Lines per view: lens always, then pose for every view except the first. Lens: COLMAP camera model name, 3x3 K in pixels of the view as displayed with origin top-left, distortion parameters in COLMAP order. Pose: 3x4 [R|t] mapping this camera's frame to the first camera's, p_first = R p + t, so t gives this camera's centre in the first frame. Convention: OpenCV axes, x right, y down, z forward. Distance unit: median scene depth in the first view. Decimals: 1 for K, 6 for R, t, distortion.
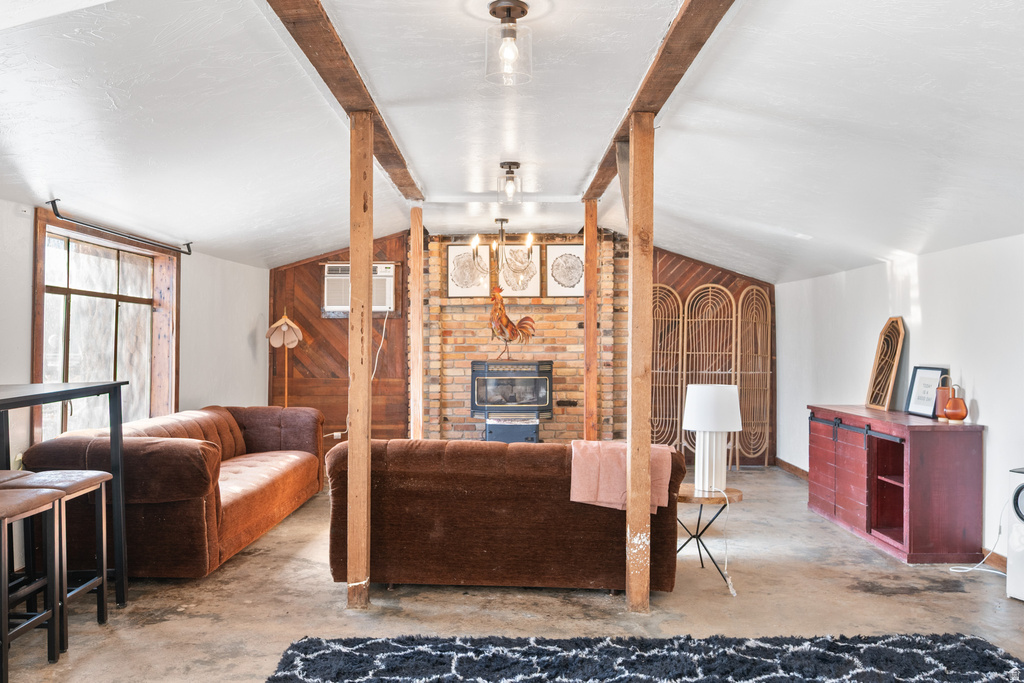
lens RADIAL K [[884.2, 0, 514.8], [0, 884.2, 342.4], [0, 0, 1]] dist [-0.015365, 0.011360]
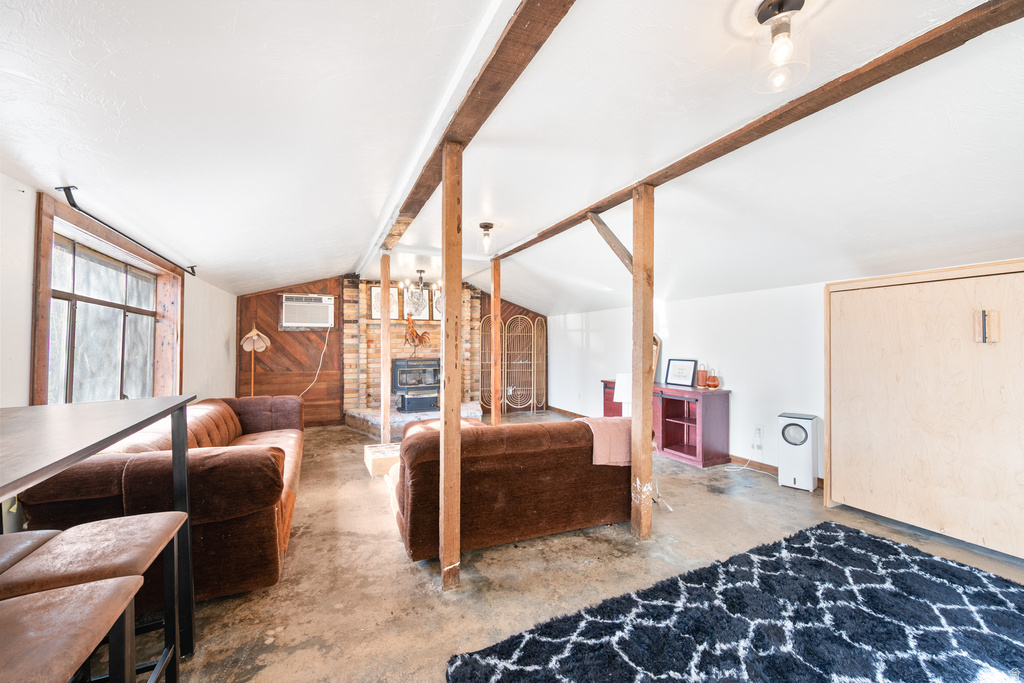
lens RADIAL K [[402.4, 0, 513.3], [0, 402.4, 342.8], [0, 0, 1]] dist [-0.001657, 0.000375]
pose [[0.908067, -0.000133, 0.418825, -0.278141], [0.003299, 0.999971, -0.006835, -0.004100], [-0.418812, 0.007589, 0.908041, 0.438326]]
